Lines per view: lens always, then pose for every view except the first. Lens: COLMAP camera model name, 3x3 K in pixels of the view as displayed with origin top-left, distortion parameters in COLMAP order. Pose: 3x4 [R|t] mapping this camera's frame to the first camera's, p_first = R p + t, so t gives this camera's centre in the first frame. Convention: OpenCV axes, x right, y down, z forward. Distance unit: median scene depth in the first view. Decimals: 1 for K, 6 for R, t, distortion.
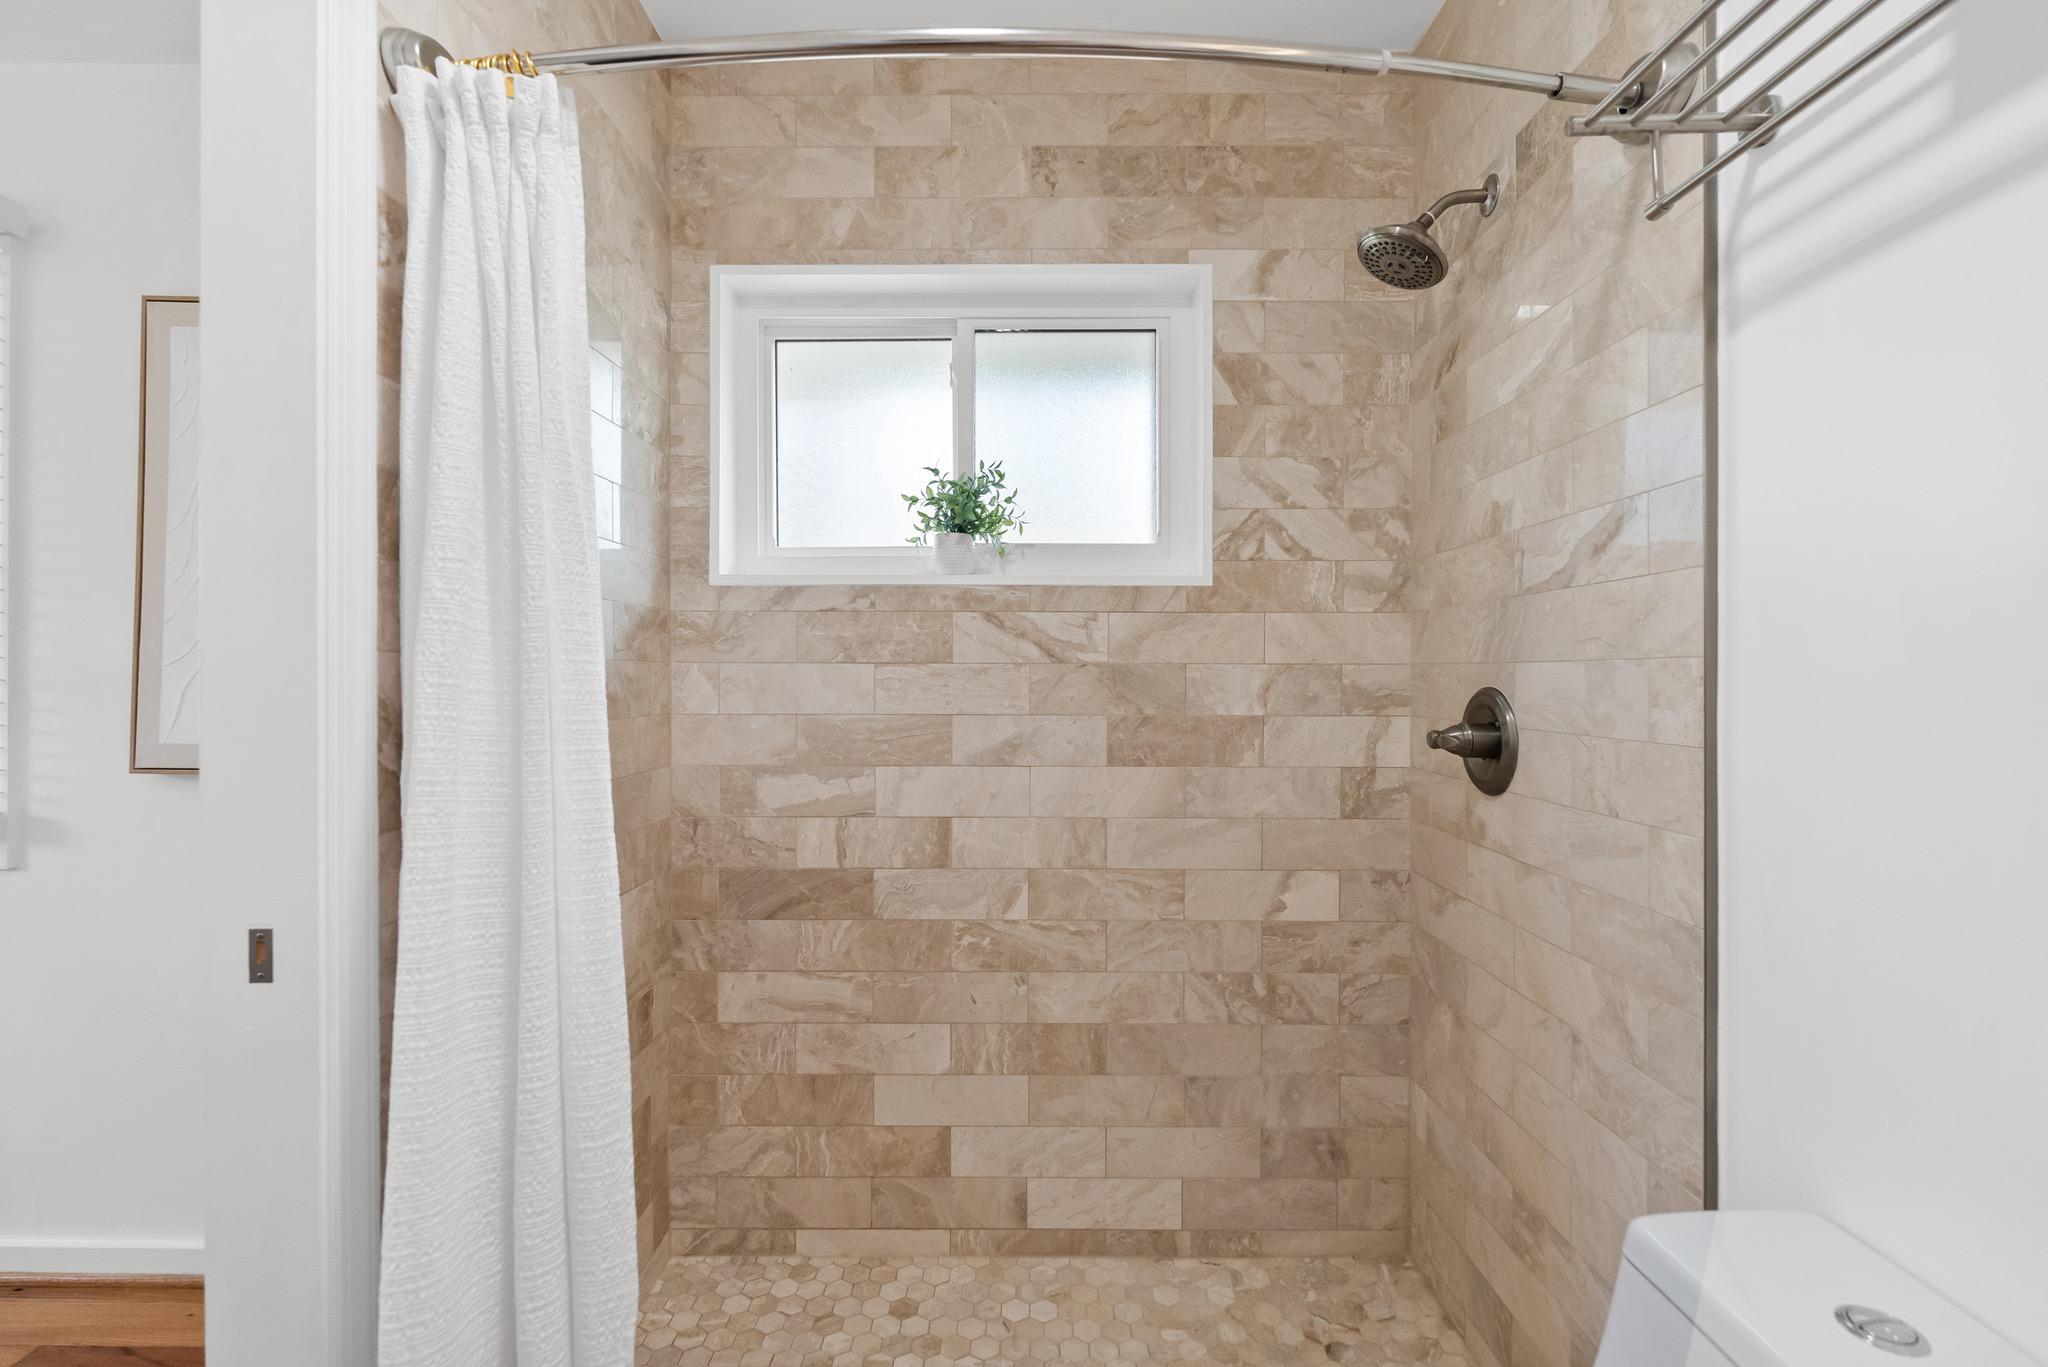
lens RADIAL K [[924.4, 0, 1028.9], [0, 924.4, 690.8], [0, 0, 1]] dist [-0.003698, 0.000486]
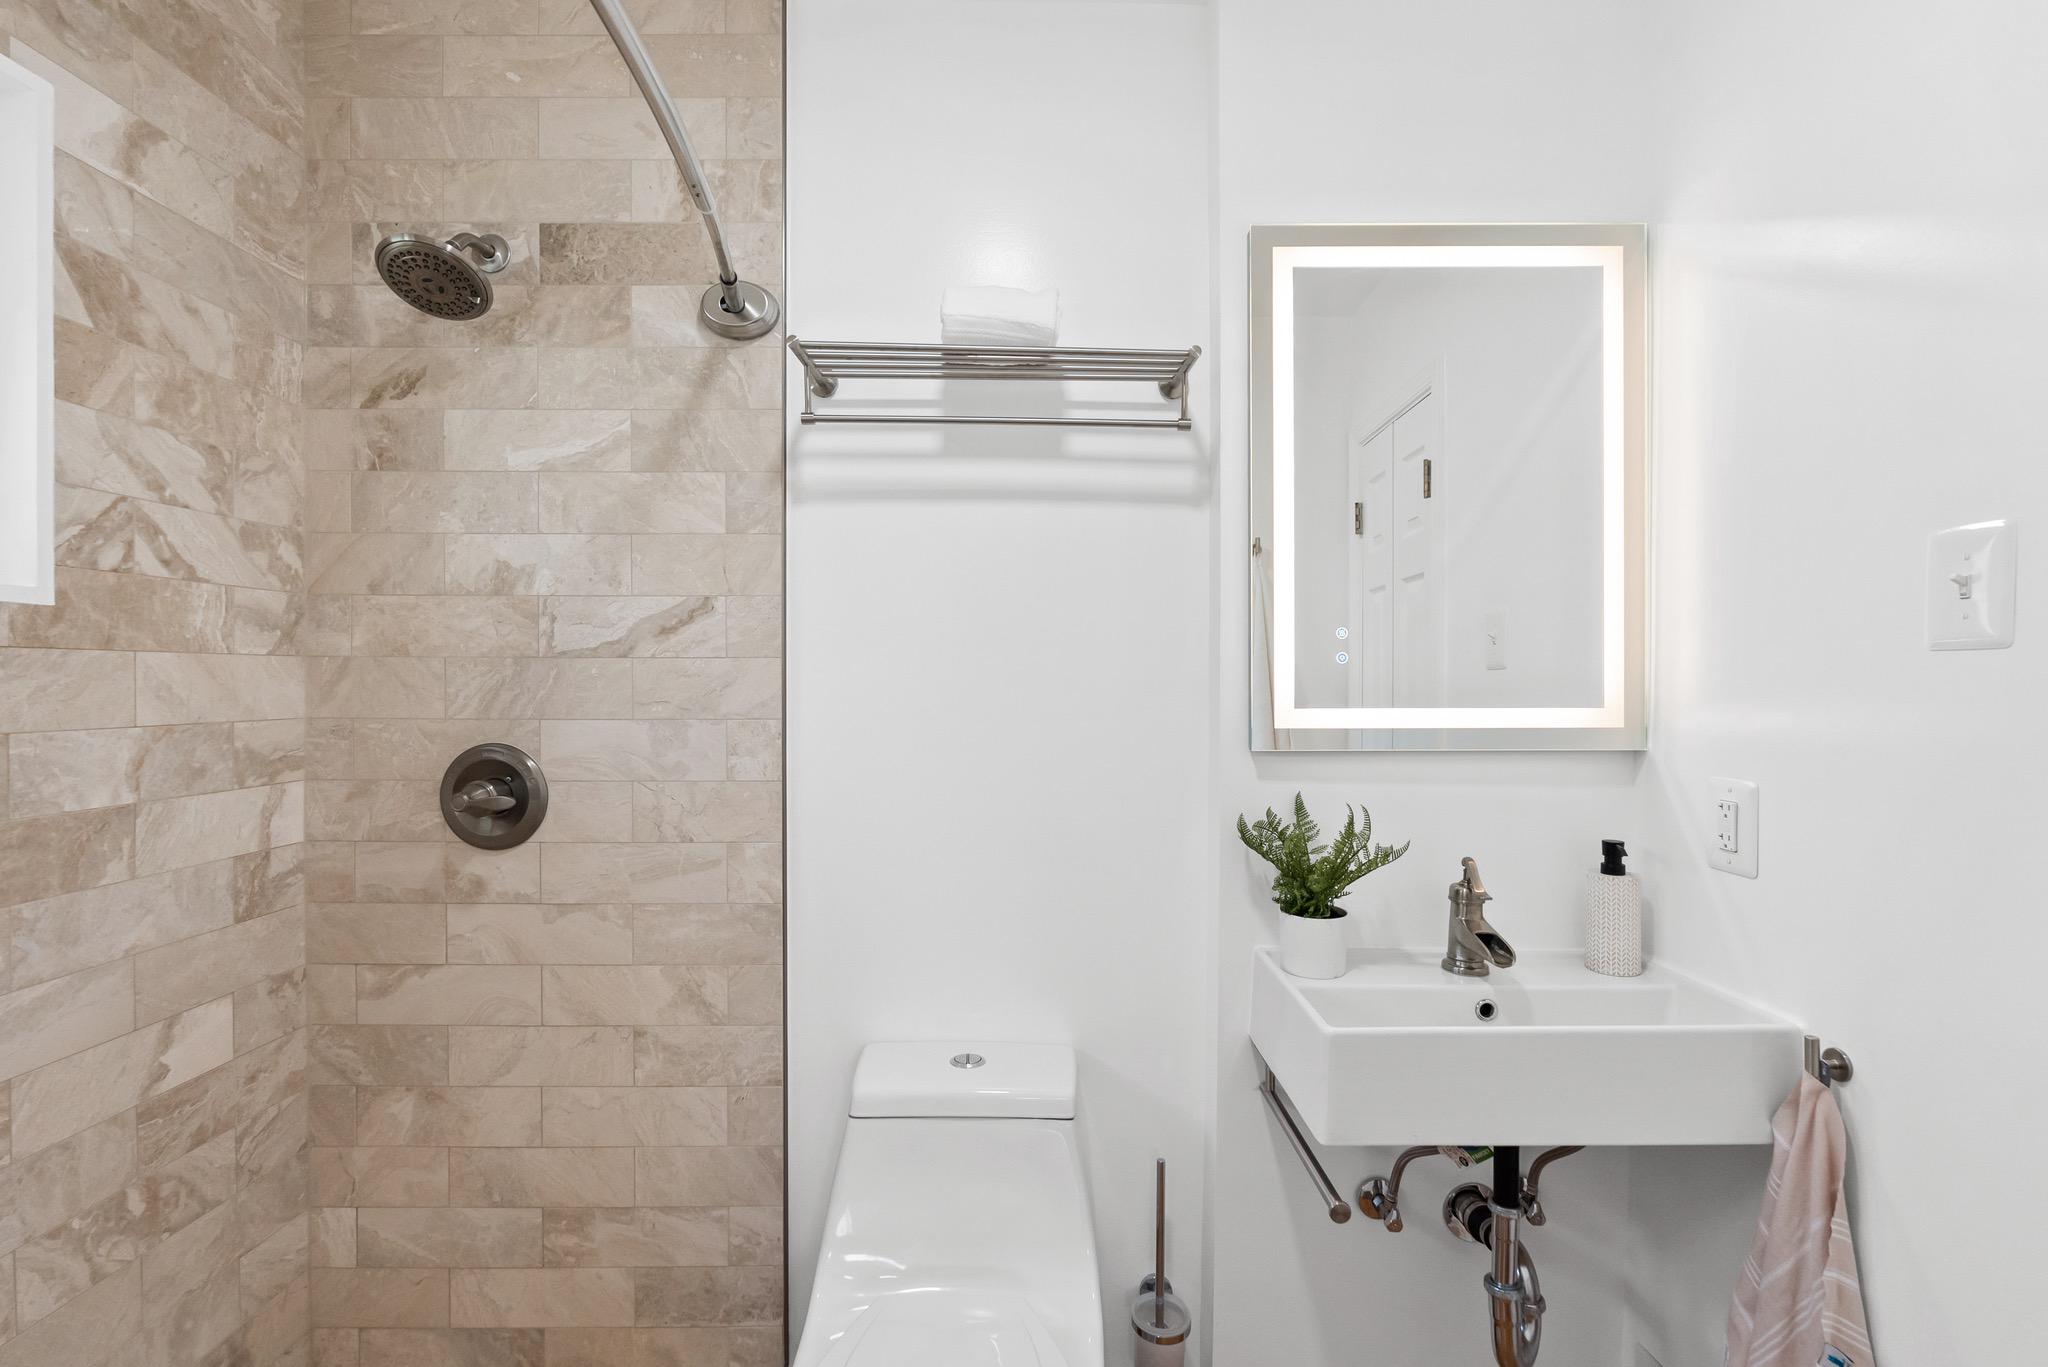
lens RADIAL K [[922.6, 0, 1039.8], [0, 922.6, 709.4], [0, 0, 1]] dist [-0.001640, -0.000241]
pose [[-0.011438, -0.032751, 0.999398, -0.429476], [0.014906, 0.999347, 0.032920, -0.054677], [-0.999823, 0.015274, -0.010942, 0.347343]]
